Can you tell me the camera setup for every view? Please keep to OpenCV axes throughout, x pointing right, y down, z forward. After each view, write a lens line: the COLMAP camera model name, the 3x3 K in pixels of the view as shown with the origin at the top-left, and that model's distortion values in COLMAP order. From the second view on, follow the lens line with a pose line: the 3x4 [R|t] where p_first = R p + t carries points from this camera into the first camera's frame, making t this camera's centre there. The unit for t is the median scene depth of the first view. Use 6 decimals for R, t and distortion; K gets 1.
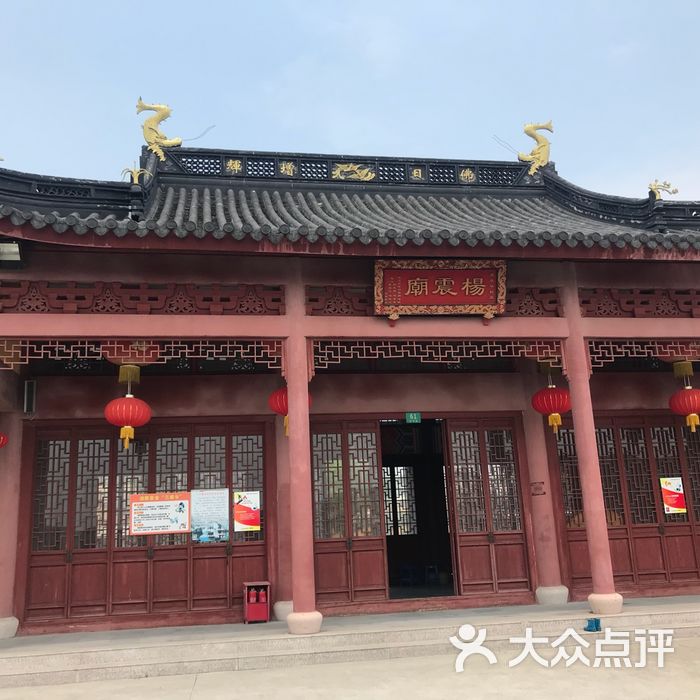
lens RADIAL K [[765.8, 0, 349.3], [0, 765.8, 351.4], [0, 0, 1]] dist [0.009024, 0.000000]
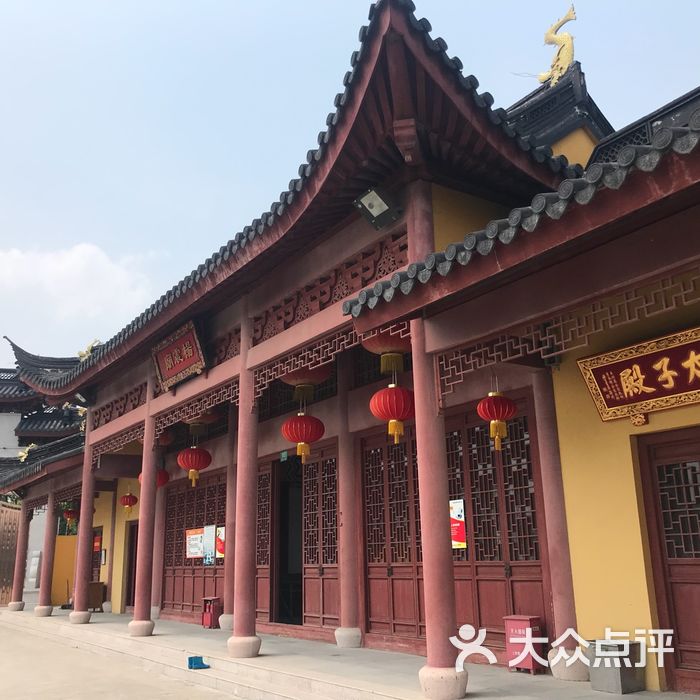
lens RADIAL K [[765.8, 0, 348.9], [0, 765.8, 348.9], [0, 0, 1]] dist [0.009024, 0.000000]
pose [[0.392256, -0.208747, -0.895857, 1.166654], [0.232665, 0.964757, -0.122928, 0.098599], [0.889945, -0.160215, 0.426999, 0.669138]]
